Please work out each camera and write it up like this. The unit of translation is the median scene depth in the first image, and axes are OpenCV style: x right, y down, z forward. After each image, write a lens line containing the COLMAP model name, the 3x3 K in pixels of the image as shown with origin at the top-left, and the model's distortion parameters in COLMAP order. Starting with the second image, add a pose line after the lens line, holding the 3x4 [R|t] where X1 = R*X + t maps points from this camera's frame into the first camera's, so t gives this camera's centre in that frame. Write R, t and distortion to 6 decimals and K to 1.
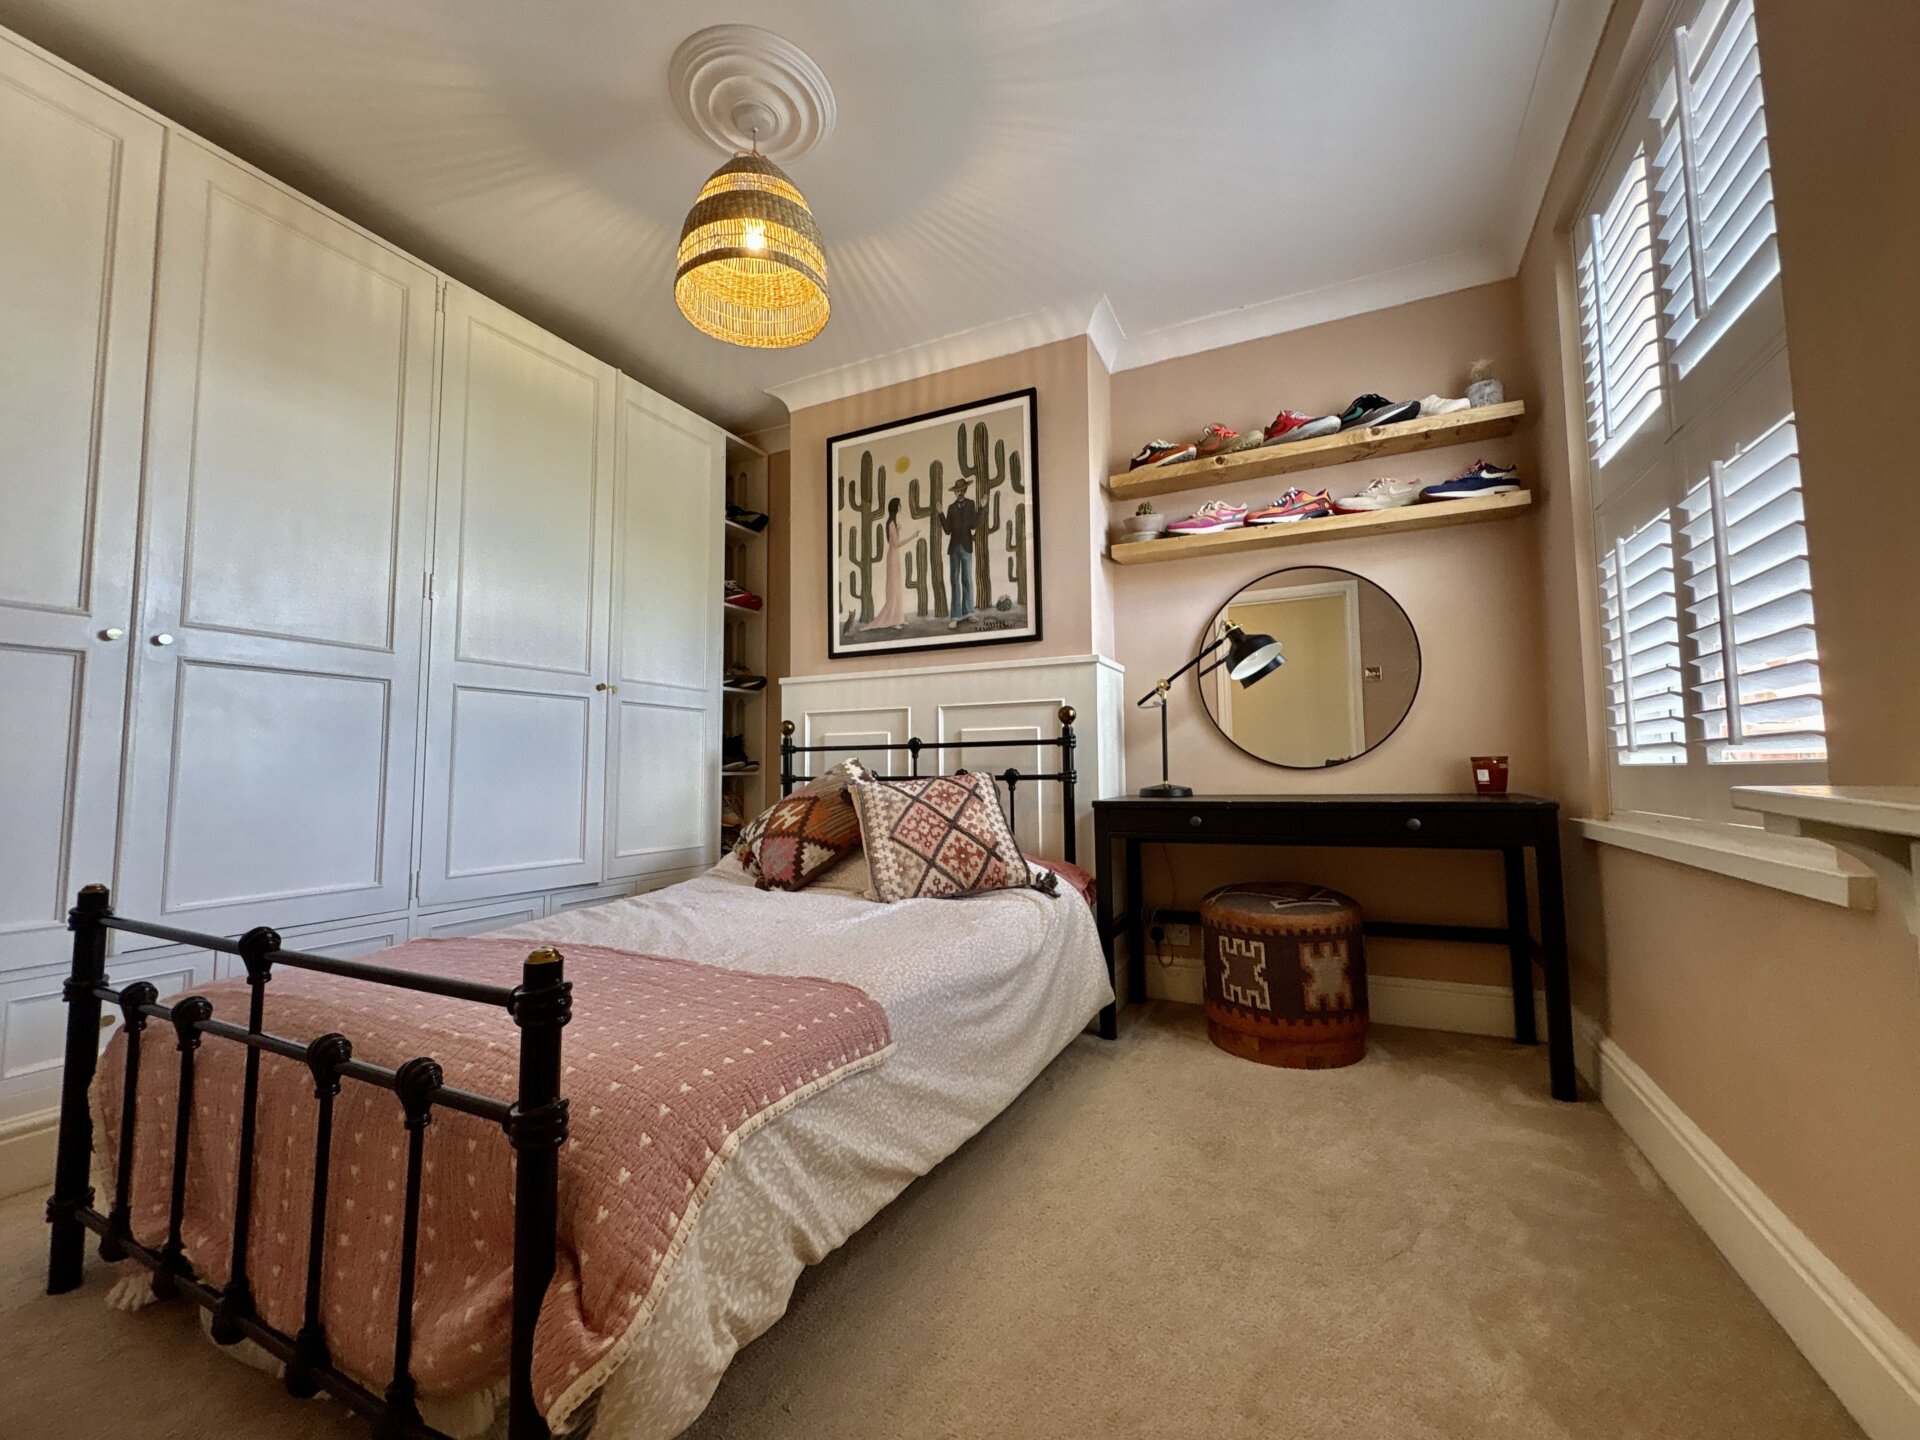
lens RADIAL K [[757.5, 0, 965.2], [0, 757.5, 717.6], [0, 0, 1]] dist [0.000115, 0.000049]
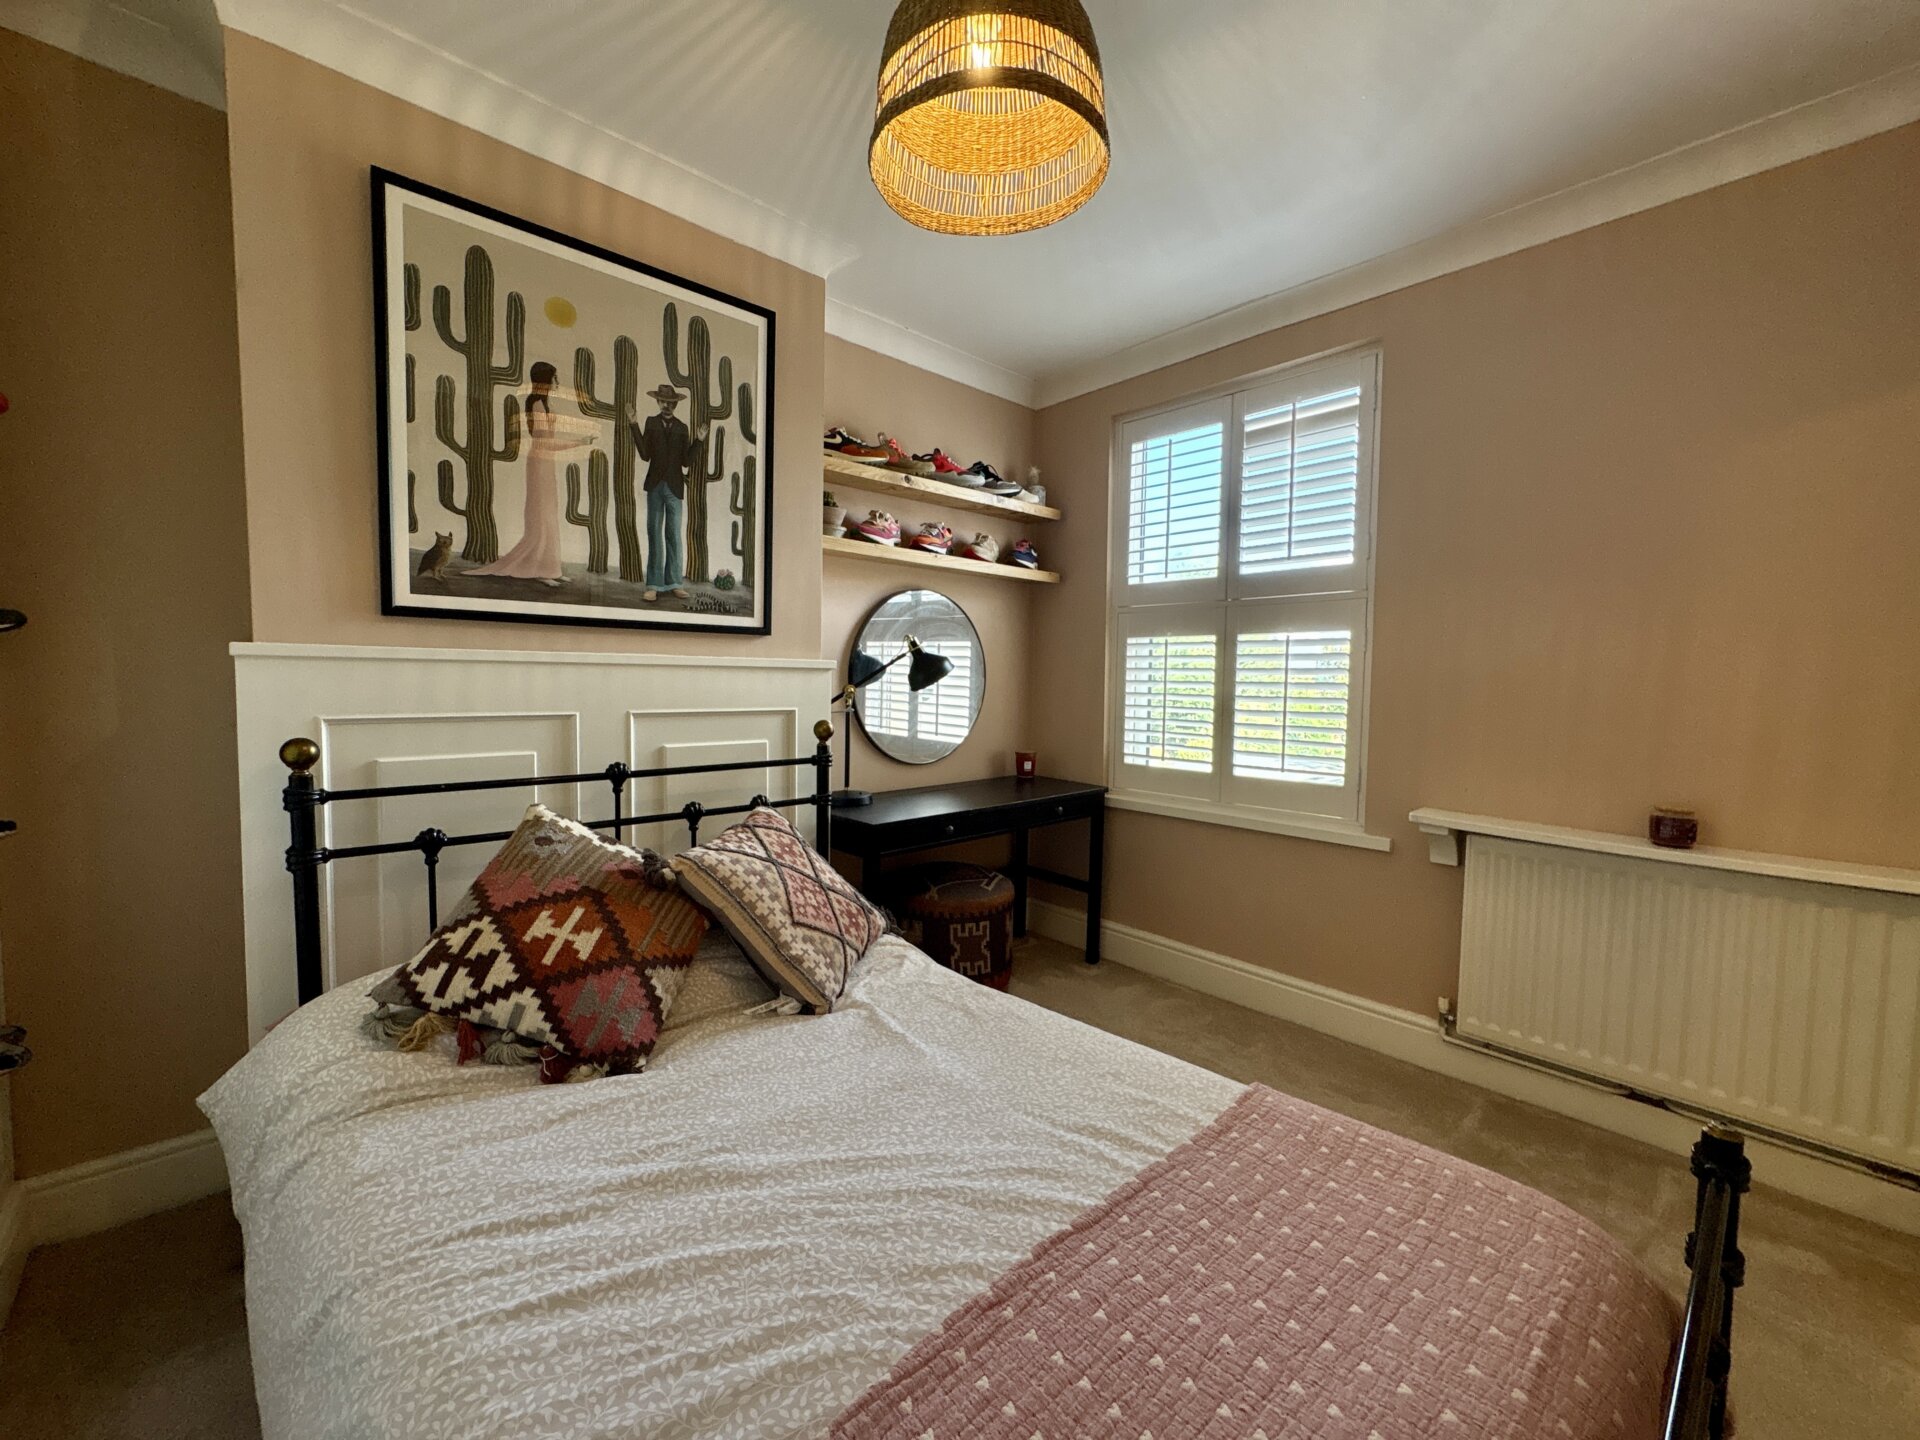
lens RADIAL K [[757.5, 0, 963.3], [0, 757.5, 717.6], [0, 0, 1]] dist [0.000115, 0.000049]
pose [[0.371775, -0.033451, 0.927720, -0.563722], [-0.082645, 0.994190, 0.068967, -0.083321], [-0.924637, -0.102312, 0.366850, 0.468865]]
